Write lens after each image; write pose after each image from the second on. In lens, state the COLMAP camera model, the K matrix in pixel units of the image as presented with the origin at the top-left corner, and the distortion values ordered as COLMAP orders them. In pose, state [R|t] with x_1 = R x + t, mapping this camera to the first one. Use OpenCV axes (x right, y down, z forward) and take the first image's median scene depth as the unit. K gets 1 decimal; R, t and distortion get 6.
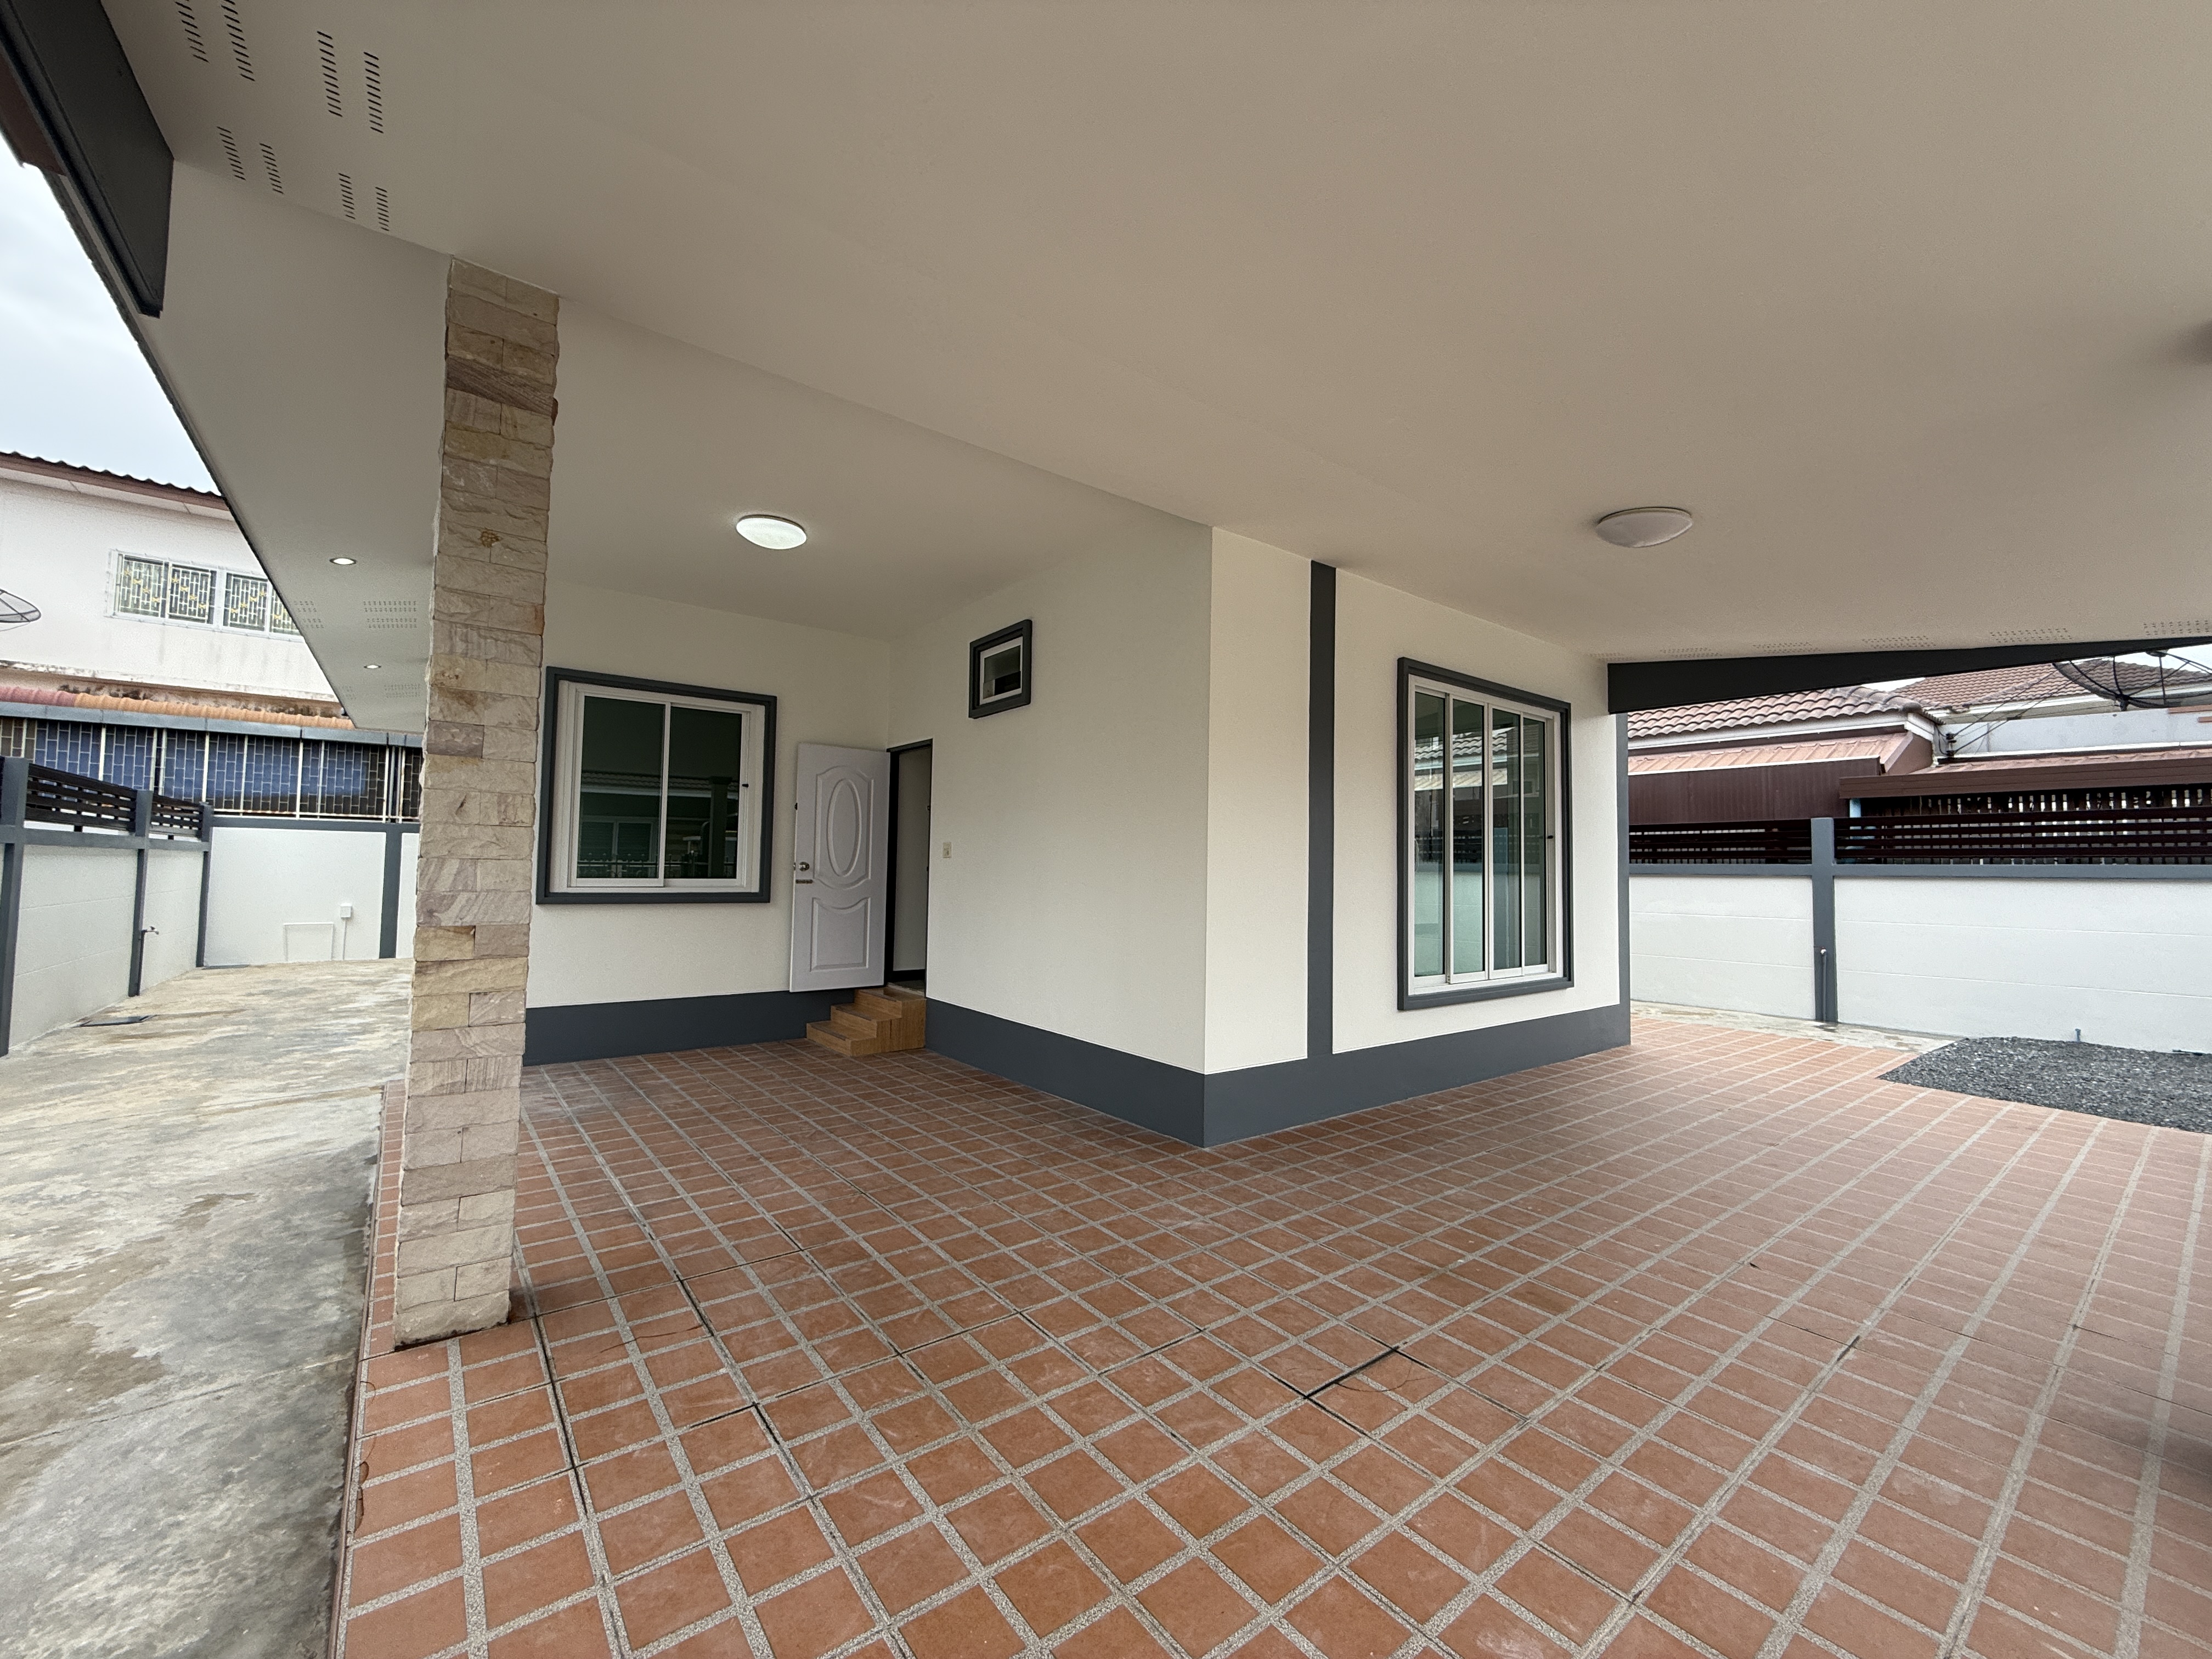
lens RADIAL K [[879.3, 0, 1106.0], [0, 879.3, 829.5], [0, 0, 1]] dist [0.000415, -0.000471]
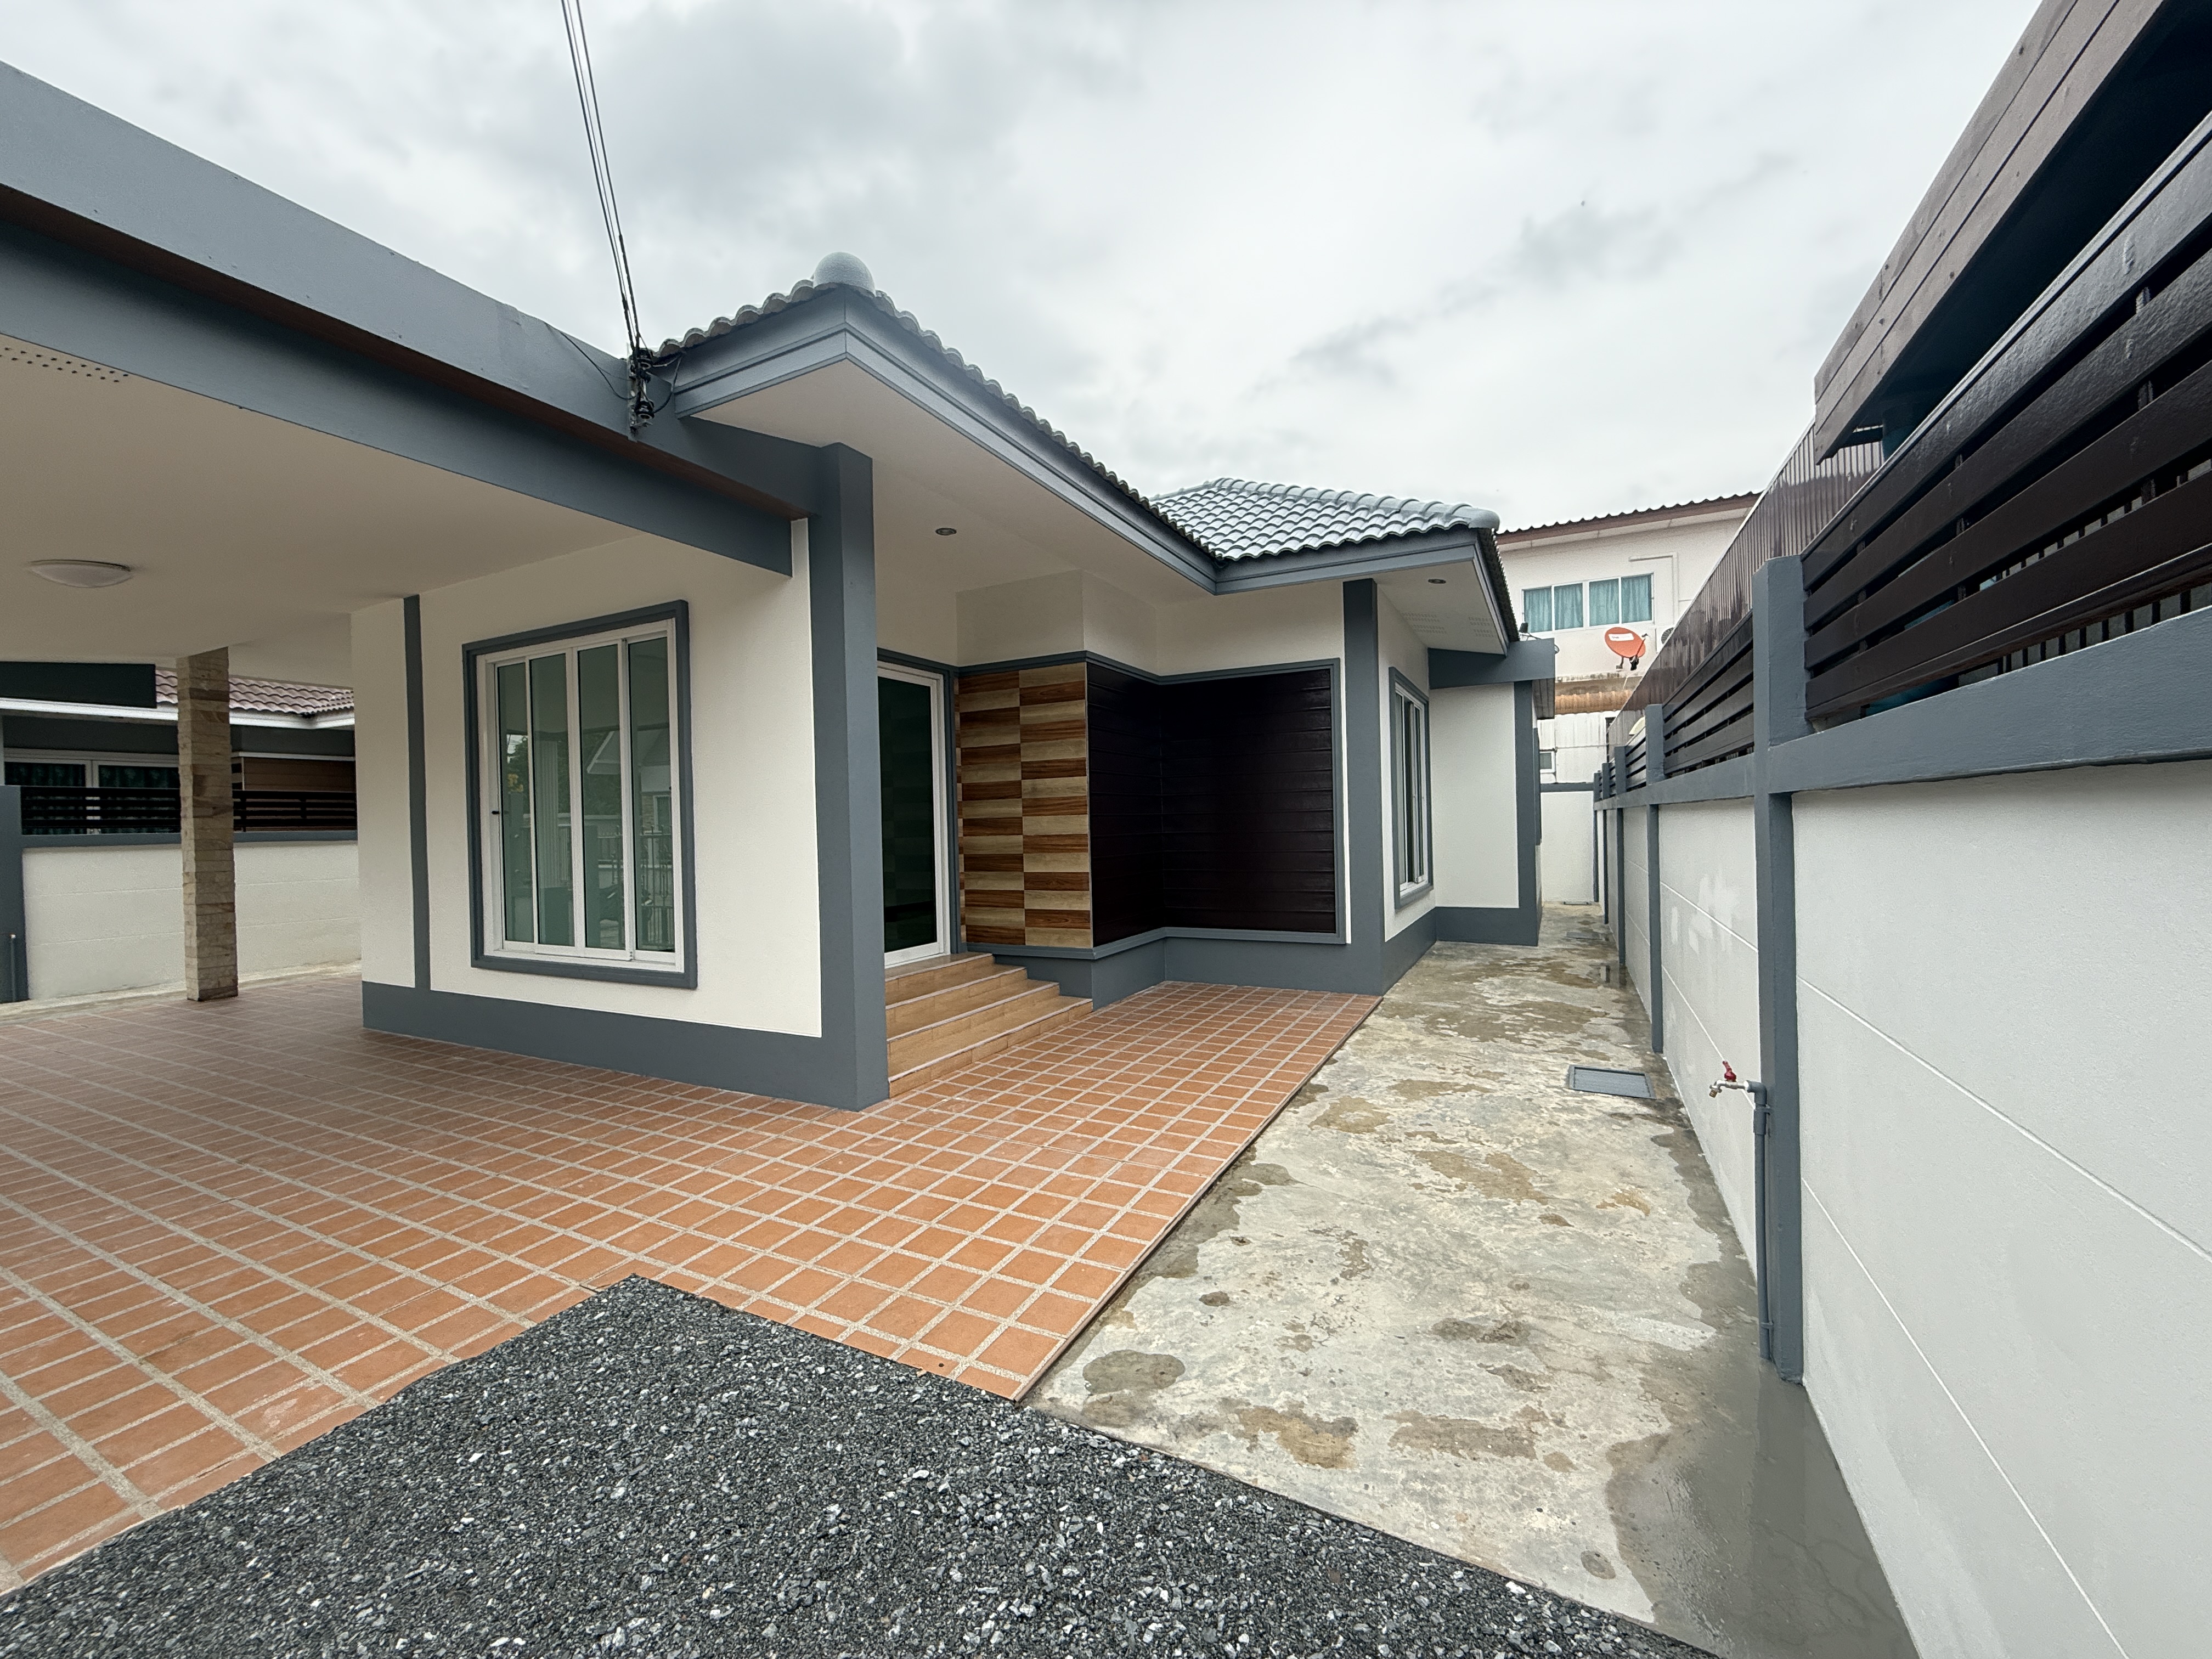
lens RADIAL K [[879.3, 0, 1106.0], [0, 879.3, 829.5], [0, 0, 1]] dist [0.000415, -0.000471]
pose [[0.429801, -0.020382, -0.902694, 1.531556], [0.072345, 0.997308, 0.011928, 0.070980], [0.900021, -0.070432, 0.430118, 1.142639]]
